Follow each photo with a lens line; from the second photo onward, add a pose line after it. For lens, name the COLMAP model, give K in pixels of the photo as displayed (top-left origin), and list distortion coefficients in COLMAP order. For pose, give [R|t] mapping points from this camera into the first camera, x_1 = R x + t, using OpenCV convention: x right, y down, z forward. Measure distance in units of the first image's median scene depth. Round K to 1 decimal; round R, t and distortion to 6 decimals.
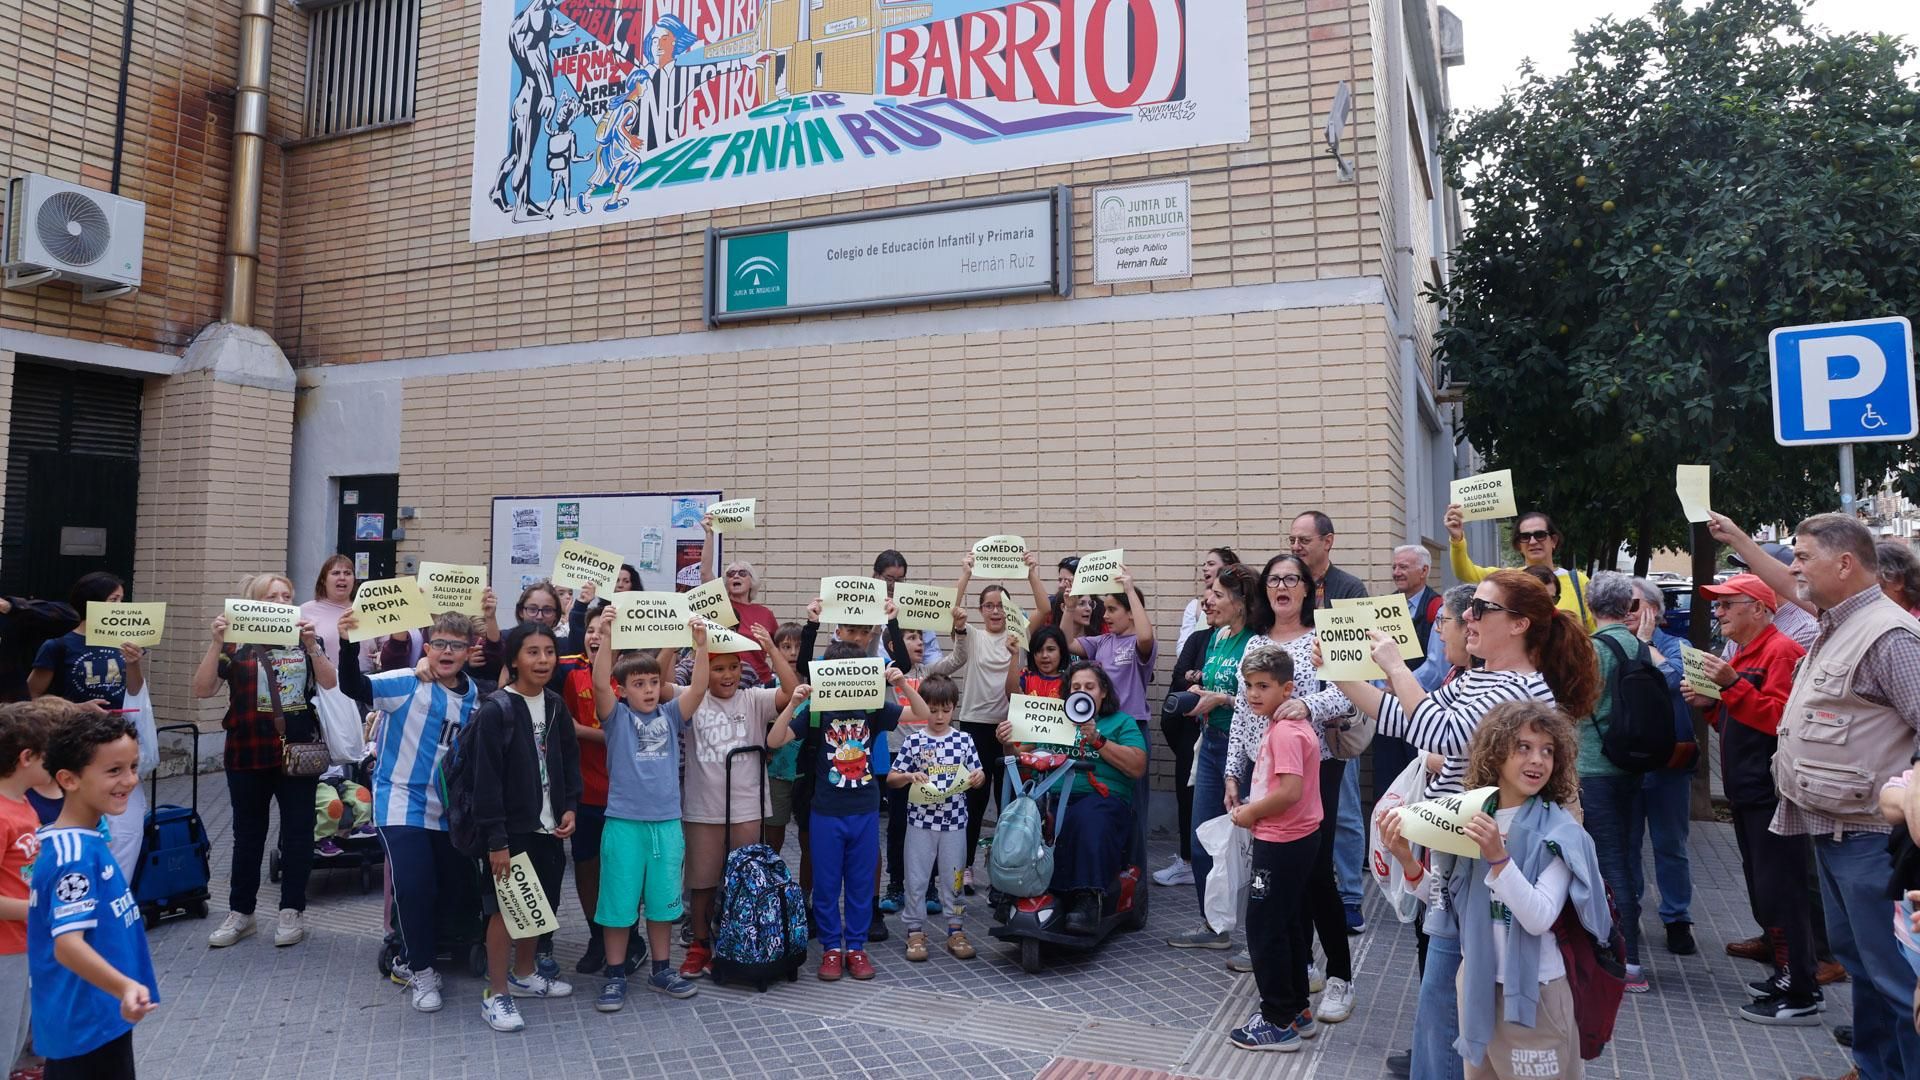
lens RADIAL K [[1304.1, 0, 964.3], [0, 1304.1, 459.4], [0, 0, 1]] dist [-0.120220, 0.068042]
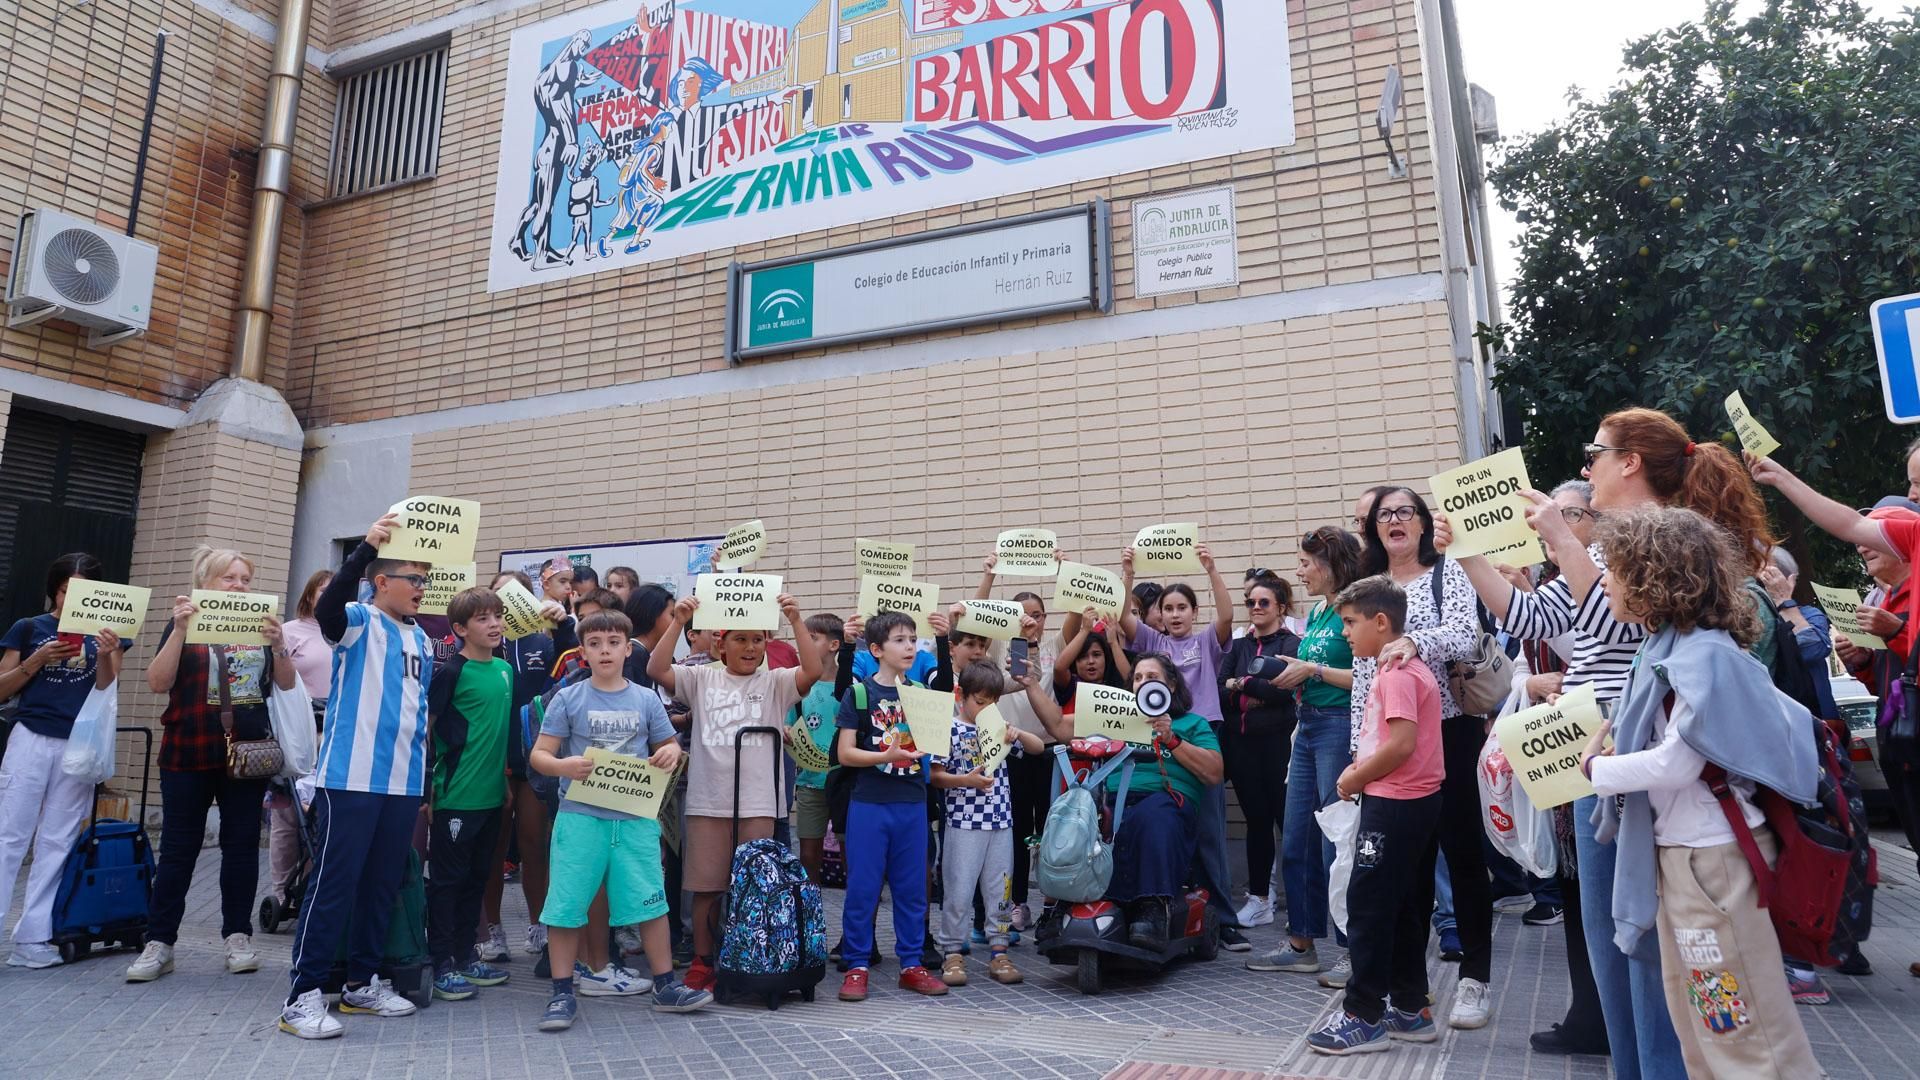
lens RADIAL K [[1304.1, 0, 964.3], [0, 1304.1, 459.4], [0, 0, 1]] dist [-0.120220, 0.068042]
pose [[0.999765, -0.007540, -0.020308, -0.006287], [0.004908, 0.991936, -0.126648, 0.094315], [0.021099, 0.126519, 0.991740, 0.067262]]
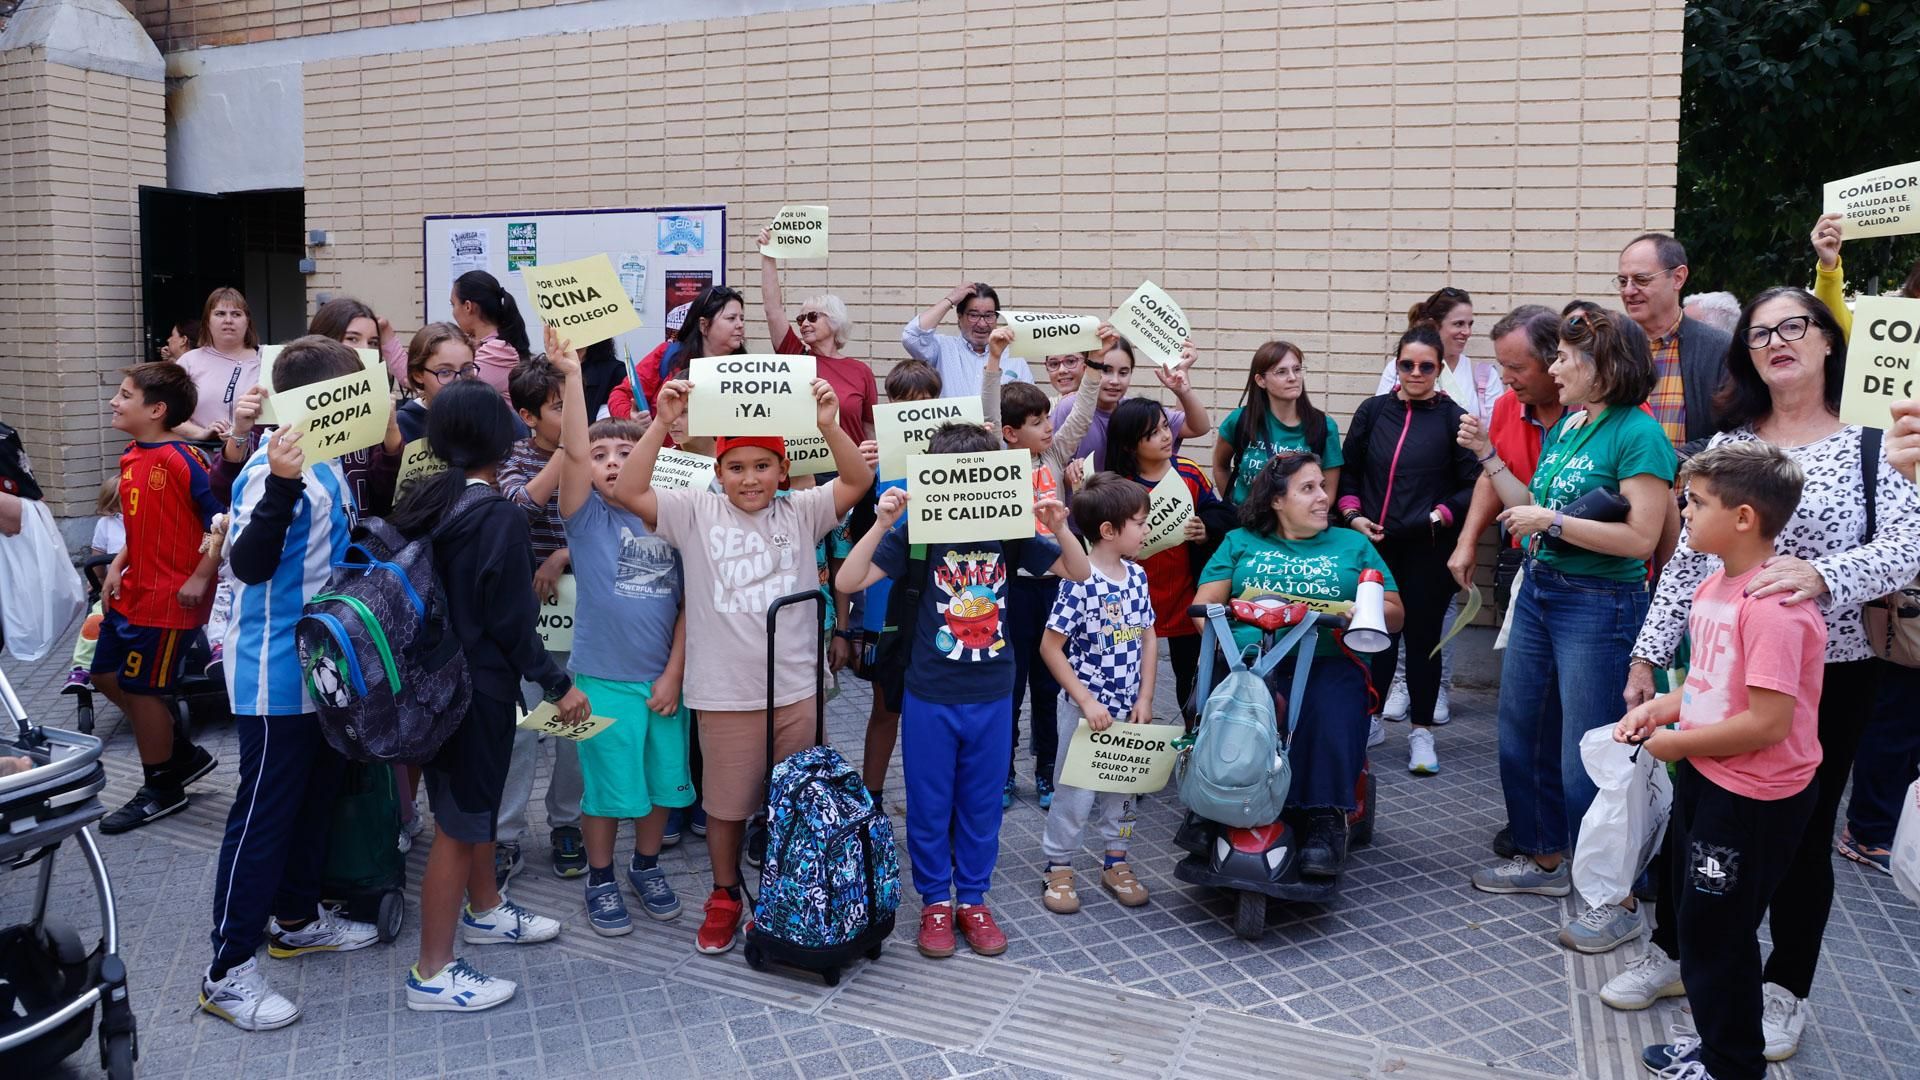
lens RADIAL K [[1290.0, 0, 967.2], [0, 1290.0, 442.2], [0, 0, 1]] dist [-0.119984, 0.069016]
pose [[0.999688, 0.011746, 0.022029, -0.063959], [-0.015461, 0.984105, 0.176911, 0.027059], [-0.019601, -0.177196, 0.983980, 0.255337]]
